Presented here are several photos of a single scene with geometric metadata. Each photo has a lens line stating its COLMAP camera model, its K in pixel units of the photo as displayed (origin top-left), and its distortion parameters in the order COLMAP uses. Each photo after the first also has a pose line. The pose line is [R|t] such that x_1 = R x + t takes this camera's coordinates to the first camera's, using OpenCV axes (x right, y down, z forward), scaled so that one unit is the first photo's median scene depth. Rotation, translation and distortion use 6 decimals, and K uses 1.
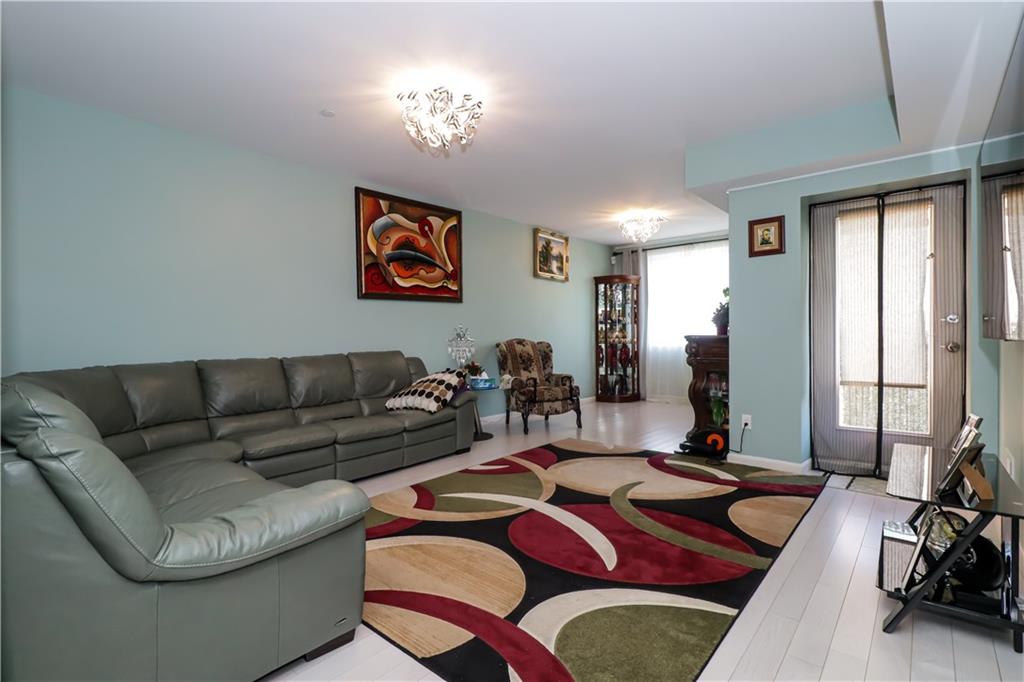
lens RADIAL K [[487.9, 0, 503.5], [0, 487.9, 336.4], [0, 0, 1]] dist [0.003579, -0.000343]
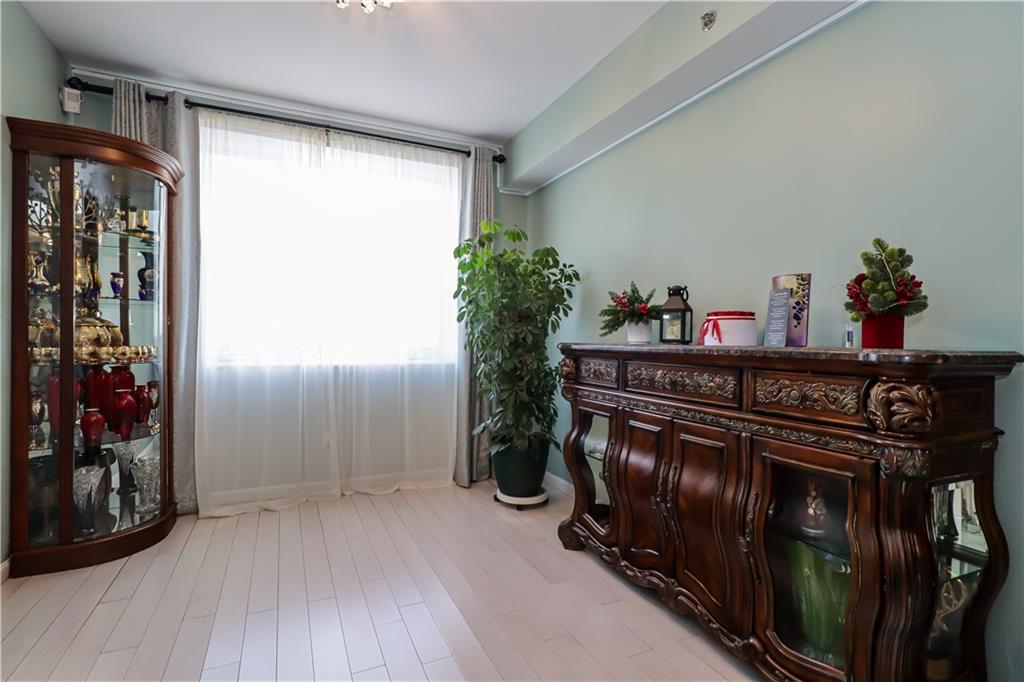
lens RADIAL K [[490.0, 0, 512.6], [0, 490.0, 331.0], [0, 0, 1]] dist [0.000439, -0.000087]
pose [[0.399758, 0.019596, 0.916411, 0.071321], [-0.010011, 0.999805, -0.017012, -0.003654], [-0.916566, -0.002374, 0.399877, 0.911213]]
